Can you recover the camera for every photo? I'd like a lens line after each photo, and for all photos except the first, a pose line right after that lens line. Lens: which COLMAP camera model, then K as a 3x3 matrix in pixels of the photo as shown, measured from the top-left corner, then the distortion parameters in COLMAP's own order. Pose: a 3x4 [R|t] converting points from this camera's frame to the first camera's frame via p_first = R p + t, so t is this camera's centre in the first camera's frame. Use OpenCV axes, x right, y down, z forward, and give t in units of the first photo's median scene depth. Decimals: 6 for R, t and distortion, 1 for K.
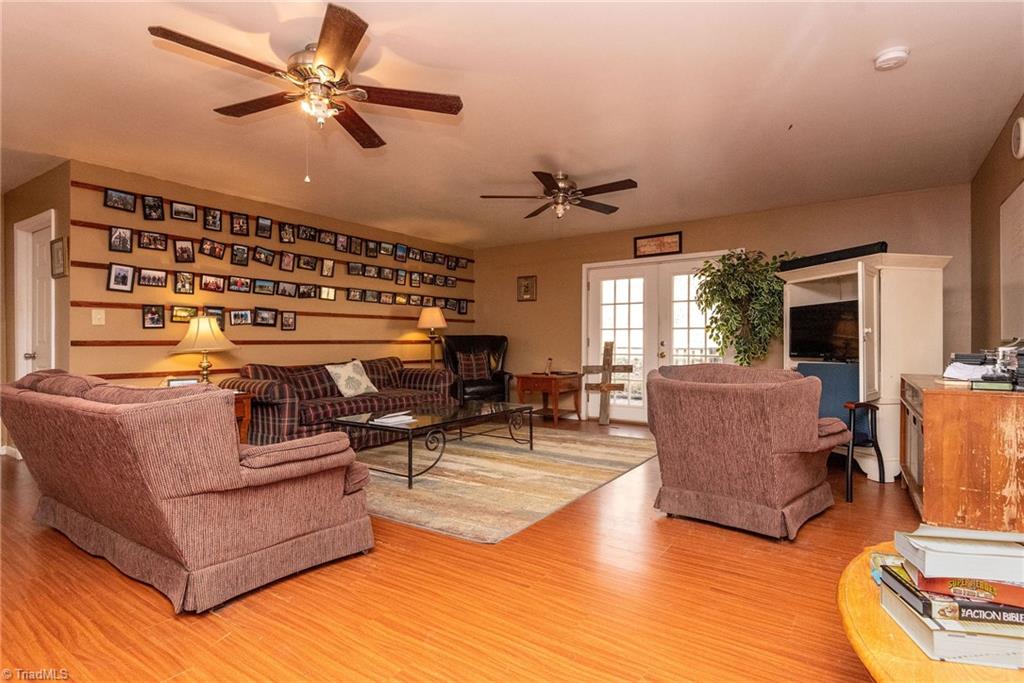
lens RADIAL K [[487.3, 0, 515.3], [0, 487.3, 342.7], [0, 0, 1]] dist [0.010565, -0.005242]
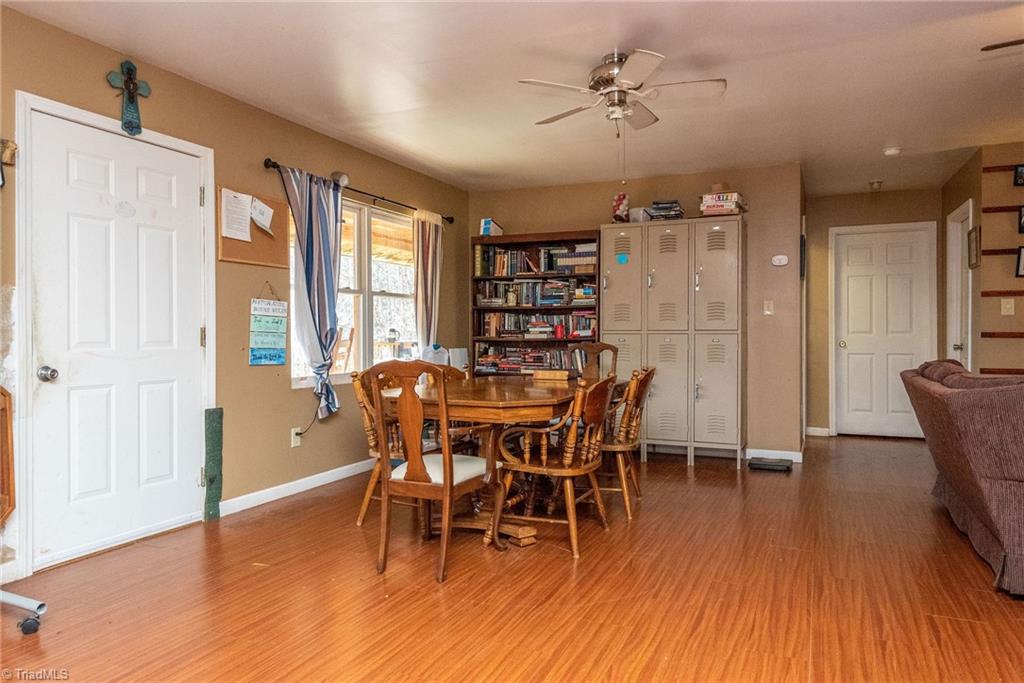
lens RADIAL K [[692.4, 0, 513.2], [0, 692.4, 339.2], [0, 0, 1]] dist [-0.007916, -0.002980]
pose [[0.159163, 0.012015, -0.987179, 0.287607], [-0.002323, 0.999928, 0.011796, -0.004261], [0.987250, 0.000416, 0.159180, -0.131767]]
